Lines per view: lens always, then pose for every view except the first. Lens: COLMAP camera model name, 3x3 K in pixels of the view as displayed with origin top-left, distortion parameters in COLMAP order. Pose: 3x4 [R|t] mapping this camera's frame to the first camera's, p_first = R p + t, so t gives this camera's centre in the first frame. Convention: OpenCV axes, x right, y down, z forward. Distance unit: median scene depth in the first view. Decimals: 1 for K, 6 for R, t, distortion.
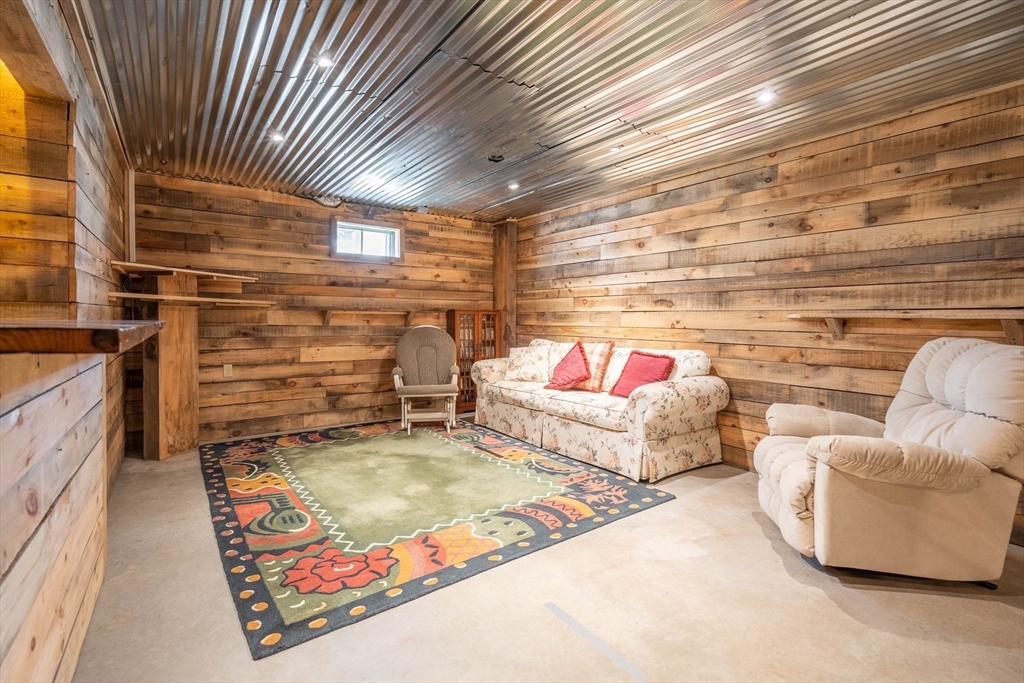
lens RADIAL K [[473.2, 0, 511.4], [0, 473.2, 333.9], [0, 0, 1]] dist [-0.006563, 0.002936]
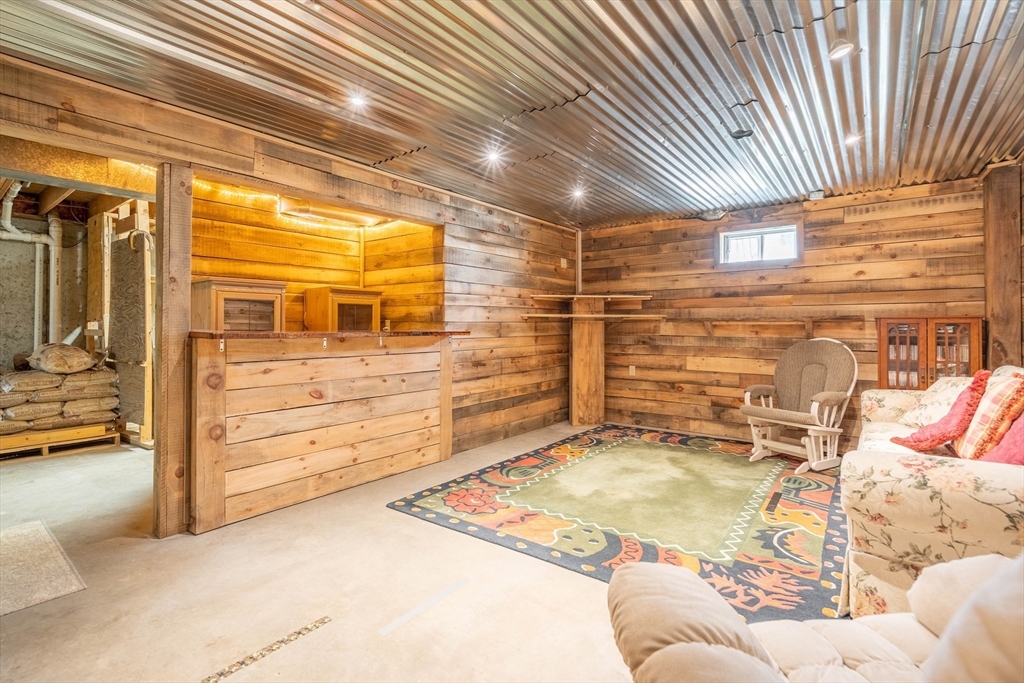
lens RADIAL K [[473.2, 0, 512.6], [0, 473.2, 331.0], [0, 0, 1]] dist [-0.006563, 0.002936]
pose [[0.283417, 0.003563, -0.958990, 0.564920], [-0.031053, 0.999503, -0.005463, -0.012778], [0.958494, 0.031328, 0.283387, 0.358124]]
